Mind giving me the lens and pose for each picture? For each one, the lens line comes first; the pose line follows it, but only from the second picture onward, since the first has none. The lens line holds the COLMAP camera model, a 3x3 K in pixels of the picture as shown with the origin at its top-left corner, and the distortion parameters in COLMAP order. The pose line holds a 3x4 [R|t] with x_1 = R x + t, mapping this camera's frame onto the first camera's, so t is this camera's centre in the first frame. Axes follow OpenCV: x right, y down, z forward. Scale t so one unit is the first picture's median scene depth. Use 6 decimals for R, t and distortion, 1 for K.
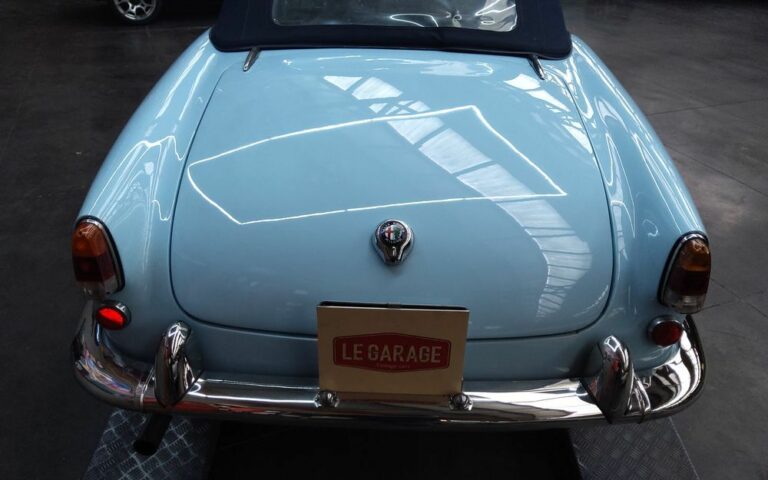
lens RADIAL K [[588.8, 0, 384.3], [0, 588.8, 239.4], [0, 0, 1]] dist [0.051912, -0.103086]
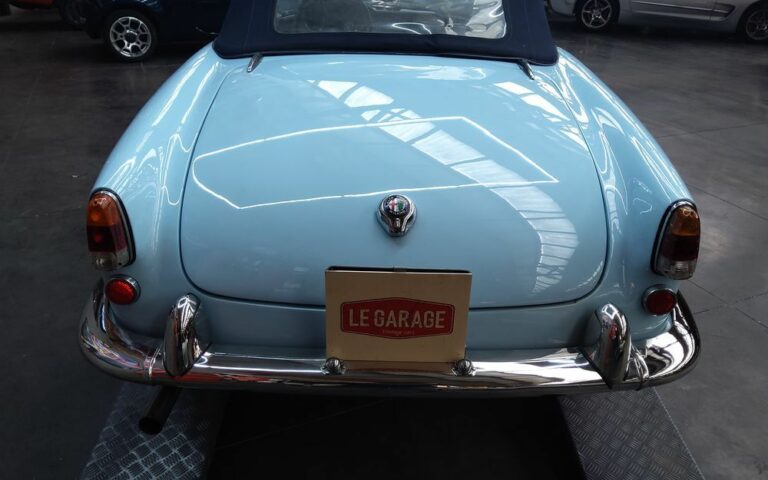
lens RADIAL K [[588.8, 0, 382.8], [0, 588.8, 243.1], [0, 0, 1]] dist [0.051912, -0.103086]
pose [[0.999760, -0.008515, 0.020190, -0.029553], [0.009978, 0.997245, -0.073502, 0.125505], [-0.019509, 0.073686, 0.997091, -0.031398]]
